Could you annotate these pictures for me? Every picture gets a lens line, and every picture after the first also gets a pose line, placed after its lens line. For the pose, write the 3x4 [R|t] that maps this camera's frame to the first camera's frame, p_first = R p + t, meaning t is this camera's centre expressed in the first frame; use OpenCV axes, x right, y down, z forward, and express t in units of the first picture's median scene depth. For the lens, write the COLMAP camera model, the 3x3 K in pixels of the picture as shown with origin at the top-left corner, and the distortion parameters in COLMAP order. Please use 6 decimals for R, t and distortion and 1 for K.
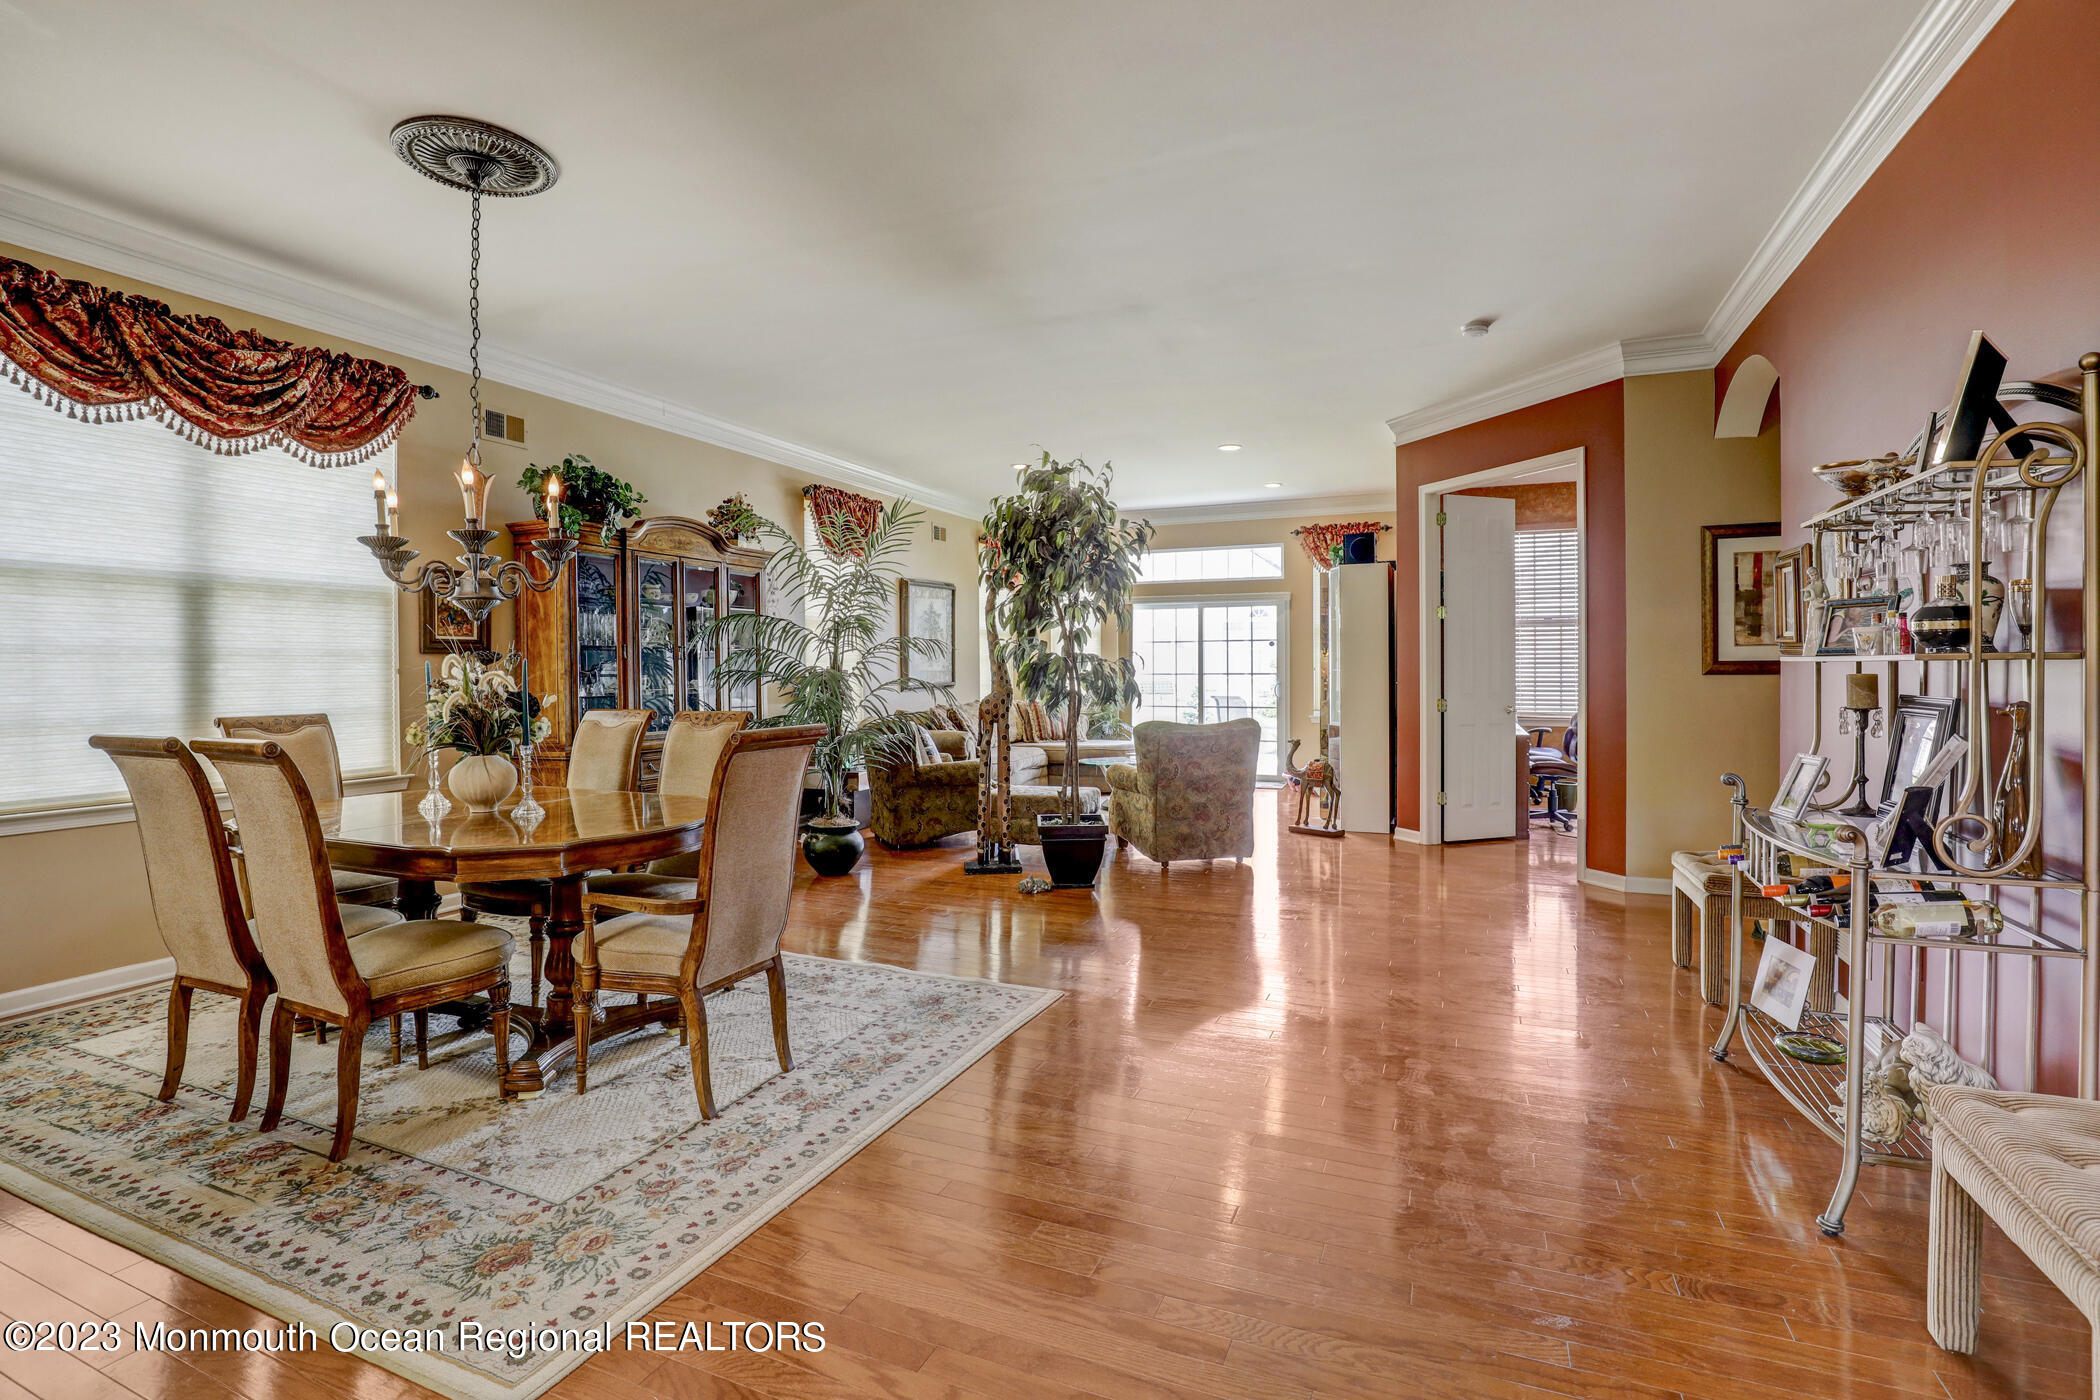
lens RADIAL K [[961.7, 0, 1063.7], [0, 961.7, 671.1], [0, 0, 1]] dist [-0.021026, -0.000560]
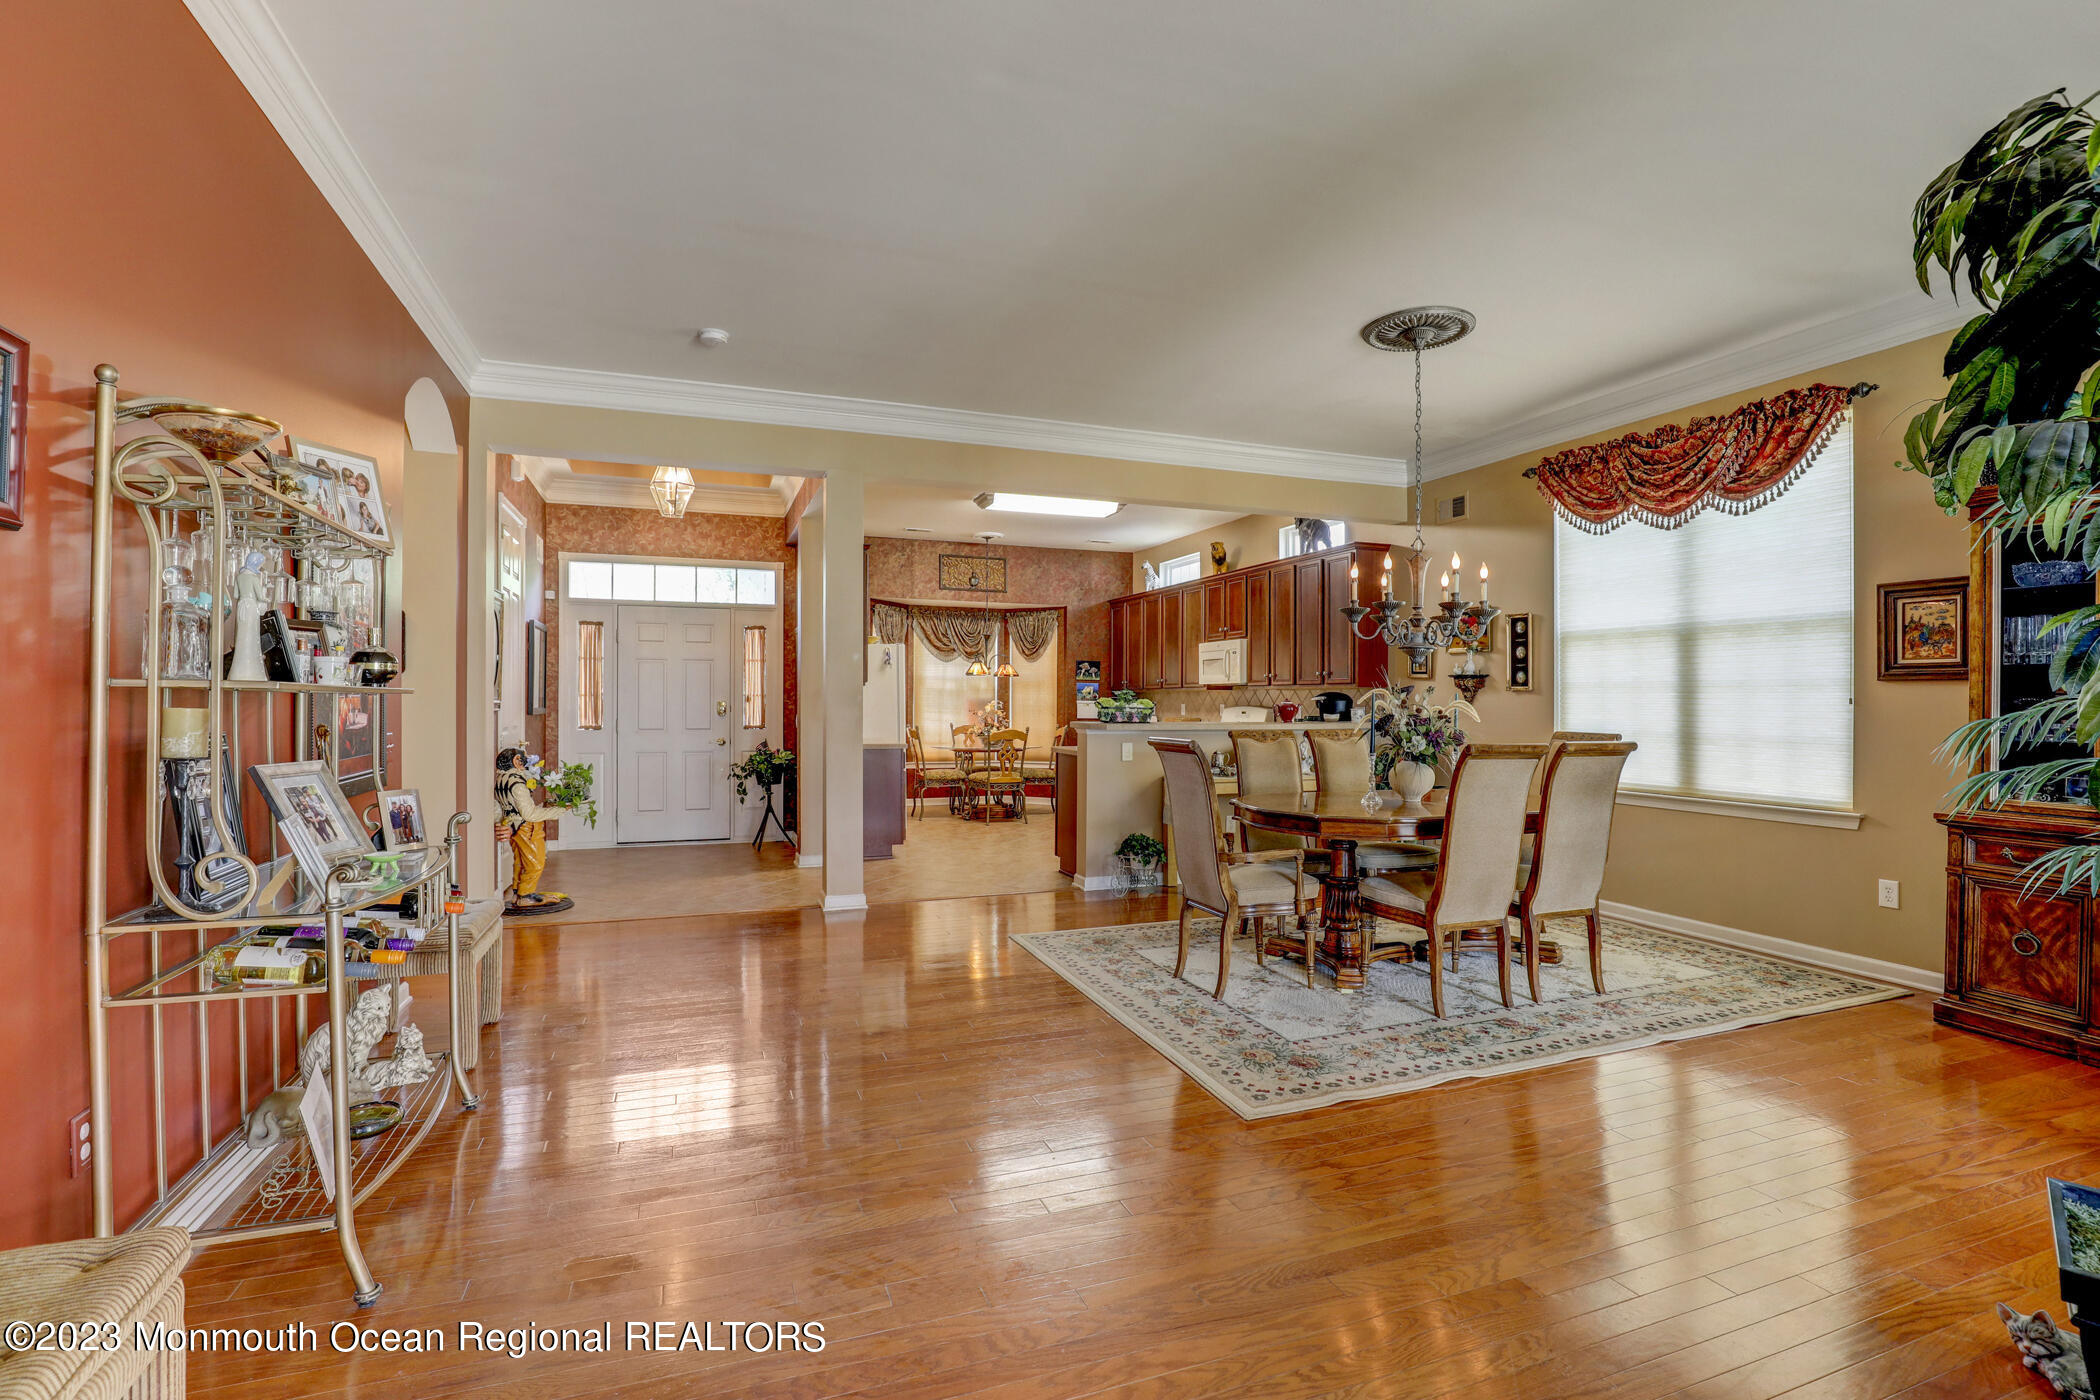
lens RADIAL K [[961.7, 0, 1052.5], [0, 961.7, 697.7], [0, 0, 1]] dist [-0.021026, -0.000560]
pose [[-0.721218, 0.006827, -0.692674, 0.415268], [0.003077, 0.999973, 0.006653, -0.009267], [0.692701, 0.002667, -0.721220, 0.922113]]
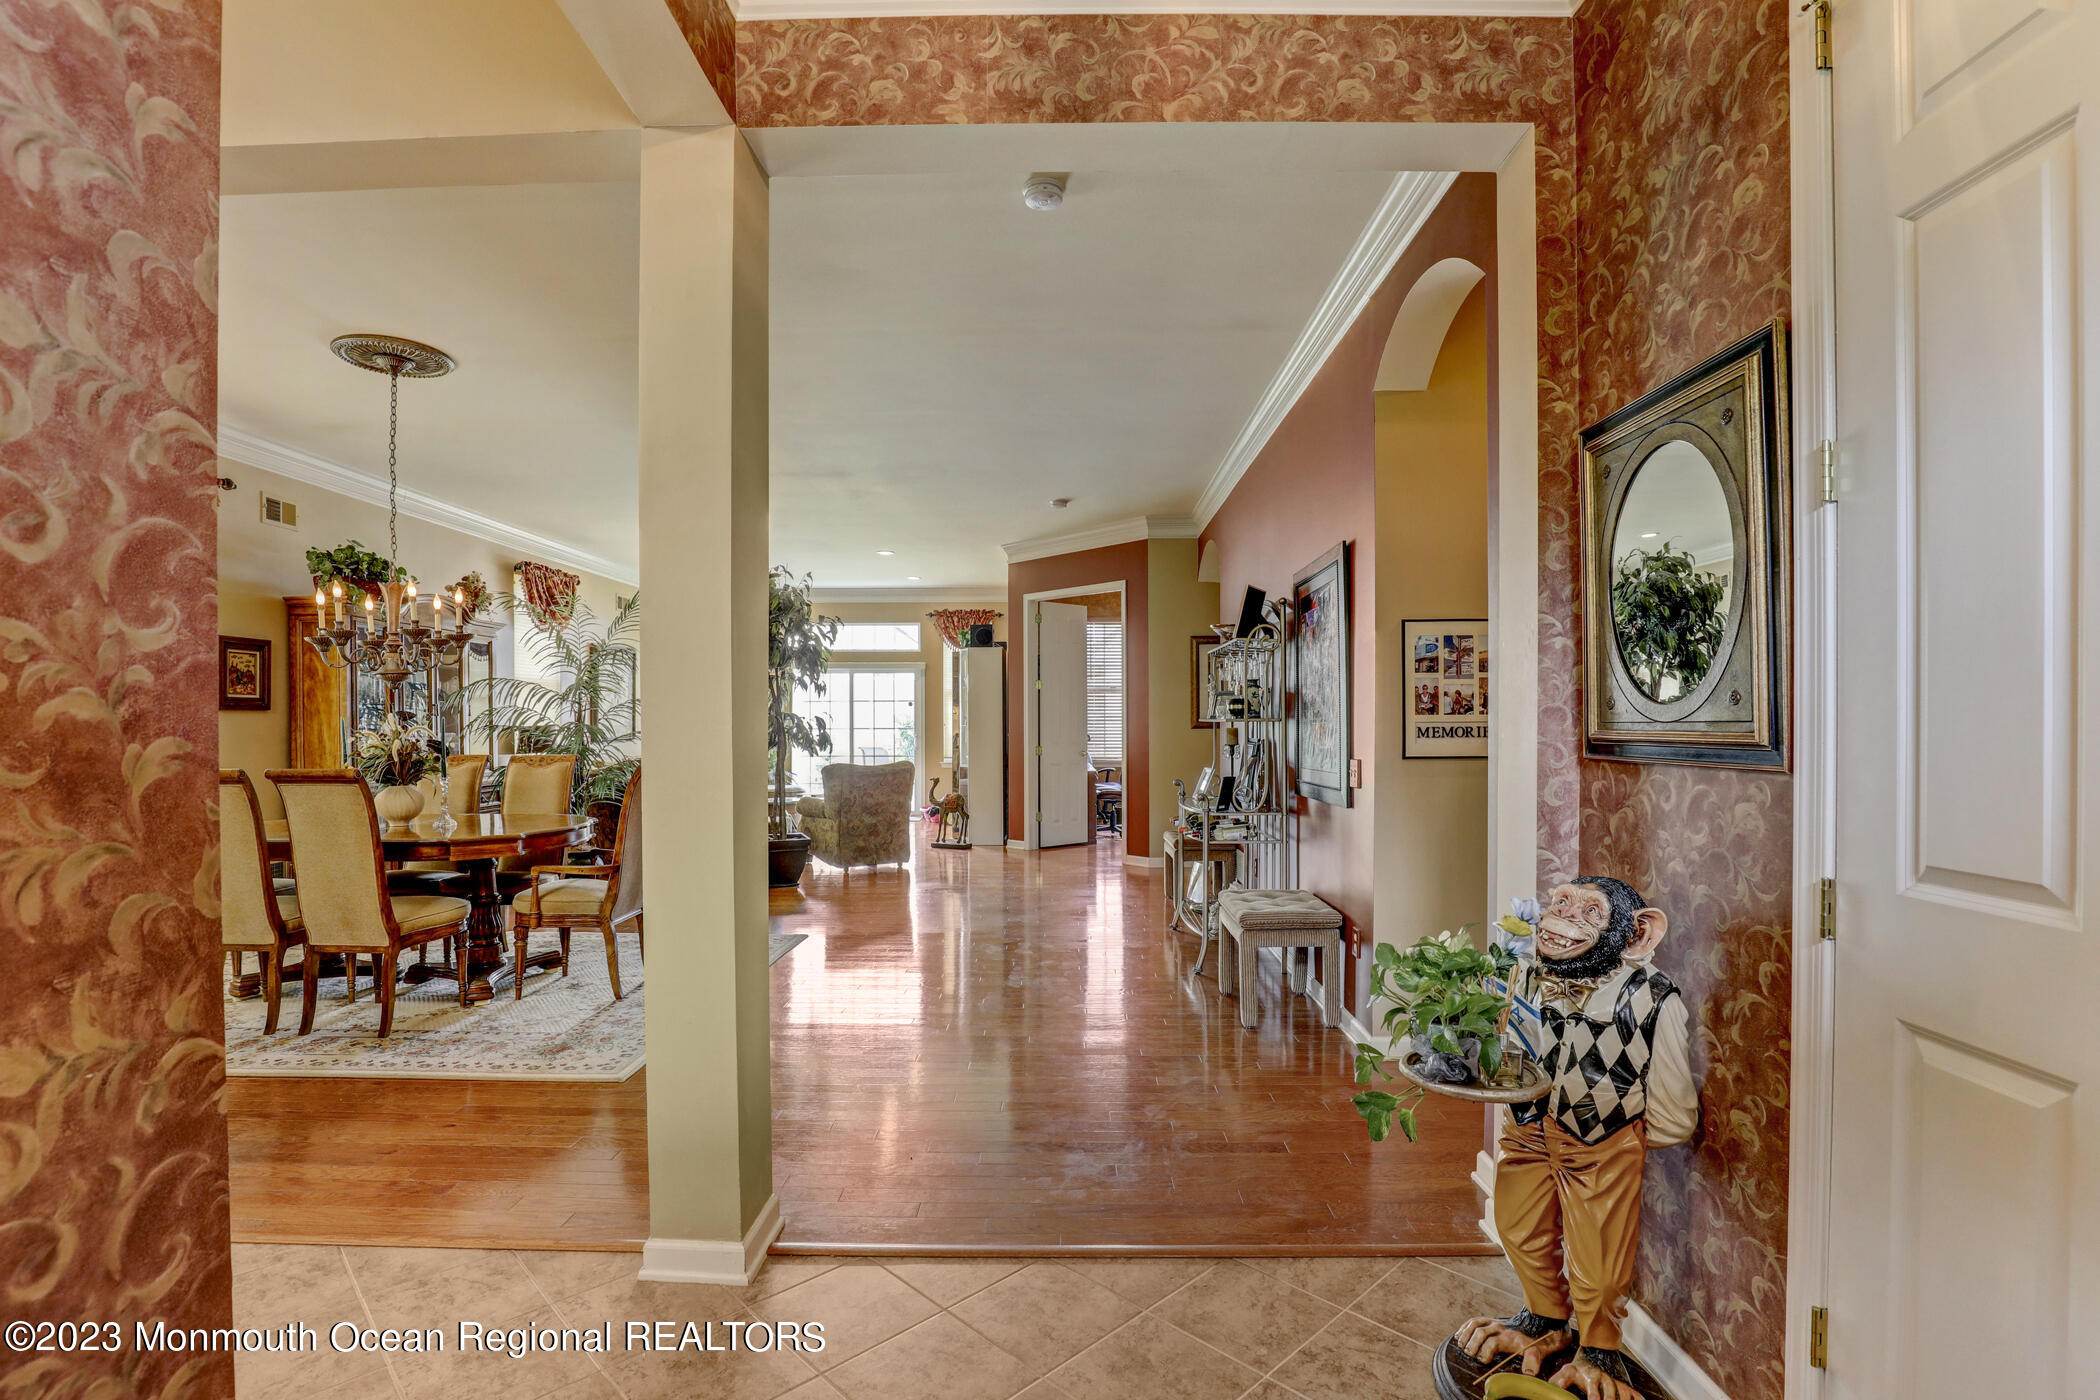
lens RADIAL K [[961.7, 0, 1047.6], [0, 961.7, 710.0], [0, 0, 1]] dist [-0.021026, -0.000560]
pose [[0.927706, 0.007821, 0.373229, -0.138561], [-0.001596, 0.999854, -0.016985, -0.000299], [-0.373308, 0.015162, 0.927584, -0.360892]]
